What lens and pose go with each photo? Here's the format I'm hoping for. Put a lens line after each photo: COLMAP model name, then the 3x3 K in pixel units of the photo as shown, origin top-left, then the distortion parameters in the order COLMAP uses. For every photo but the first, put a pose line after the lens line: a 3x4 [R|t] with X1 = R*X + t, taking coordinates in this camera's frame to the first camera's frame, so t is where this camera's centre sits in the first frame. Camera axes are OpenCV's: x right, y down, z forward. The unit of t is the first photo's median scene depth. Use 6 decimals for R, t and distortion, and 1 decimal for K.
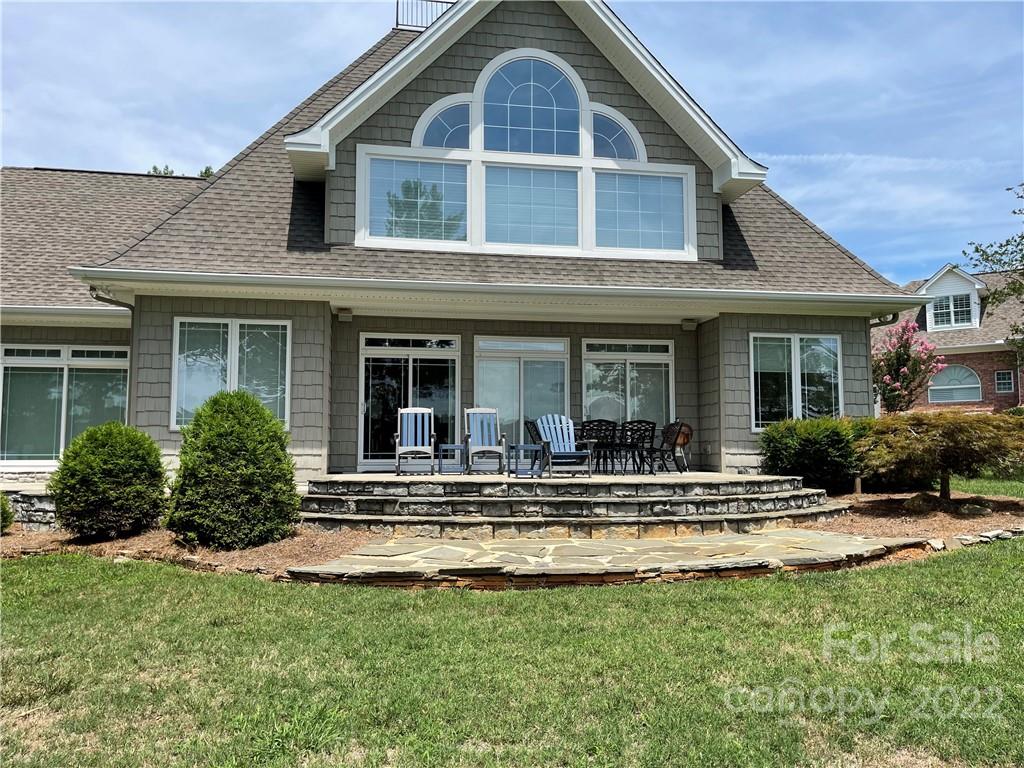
lens RADIAL K [[778.9, 0, 513.7], [0, 778.9, 390.7], [0, 0, 1]] dist [0.041849, -0.032946]
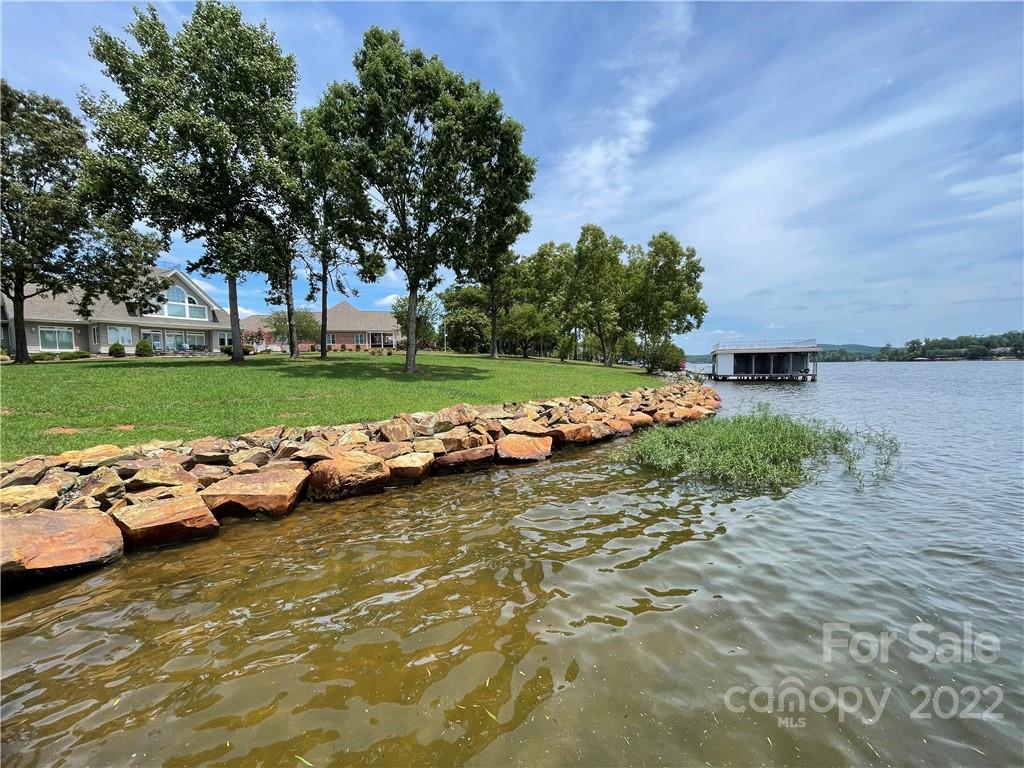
lens RADIAL K [[414.8, 0, 515.9], [0, 414.8, 385.6], [0, 0, 1]] dist [-0.003070, -0.000251]
pose [[0.632581, -0.059657, 0.772193, -0.914944], [-0.039314, 0.993270, 0.108942, -0.113483], [-0.773496, -0.099272, 0.625978, -3.486002]]
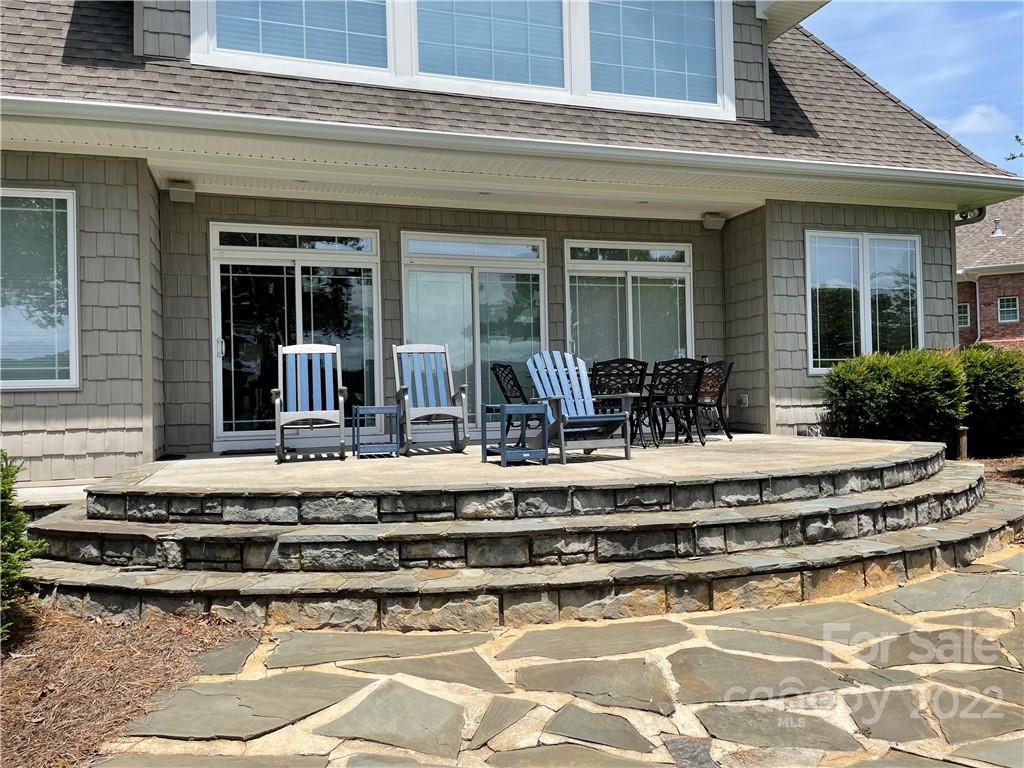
lens RADIAL K [[778.9, 0, 525.0], [0, 778.9, 379.4], [0, 0, 1]] dist [0.041849, -0.032946]
pose [[0.989176, -0.020906, 0.145237, -0.049487], [0.013258, 0.998484, 0.053430, 0.018543], [-0.146133, -0.050926, 0.987953, 0.380792]]
